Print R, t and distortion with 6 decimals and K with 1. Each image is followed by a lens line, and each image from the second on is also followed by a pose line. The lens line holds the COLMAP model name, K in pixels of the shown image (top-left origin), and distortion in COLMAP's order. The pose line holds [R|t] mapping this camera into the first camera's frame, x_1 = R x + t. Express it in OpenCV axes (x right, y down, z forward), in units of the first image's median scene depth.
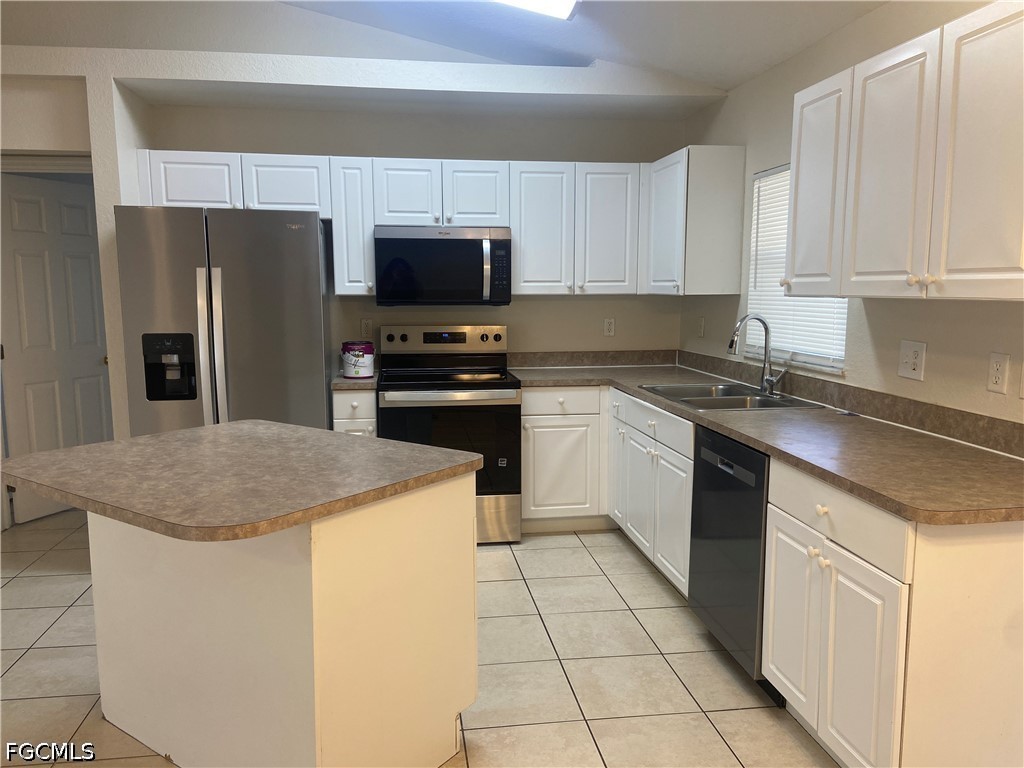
lens RADIAL K [[790.4, 0, 508.0], [0, 790.4, 388.6], [0, 0, 1]] dist [0.085295, -0.011502]
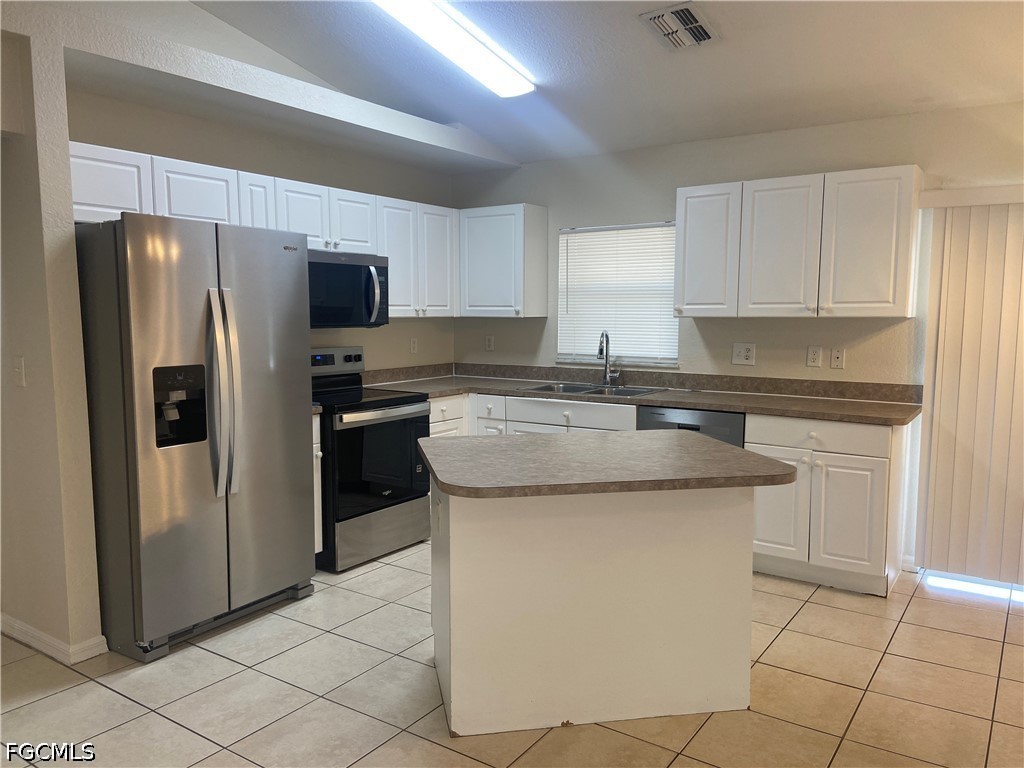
lens RADIAL K [[790.4, 0, 509.4], [0, 790.4, 389.8], [0, 0, 1]] dist [0.085295, -0.011502]
pose [[0.670897, -0.073701, 0.737878, -0.749545], [0.094074, 0.995468, 0.013896, -0.020447], [-0.735559, 0.060092, 0.674791, 0.157816]]
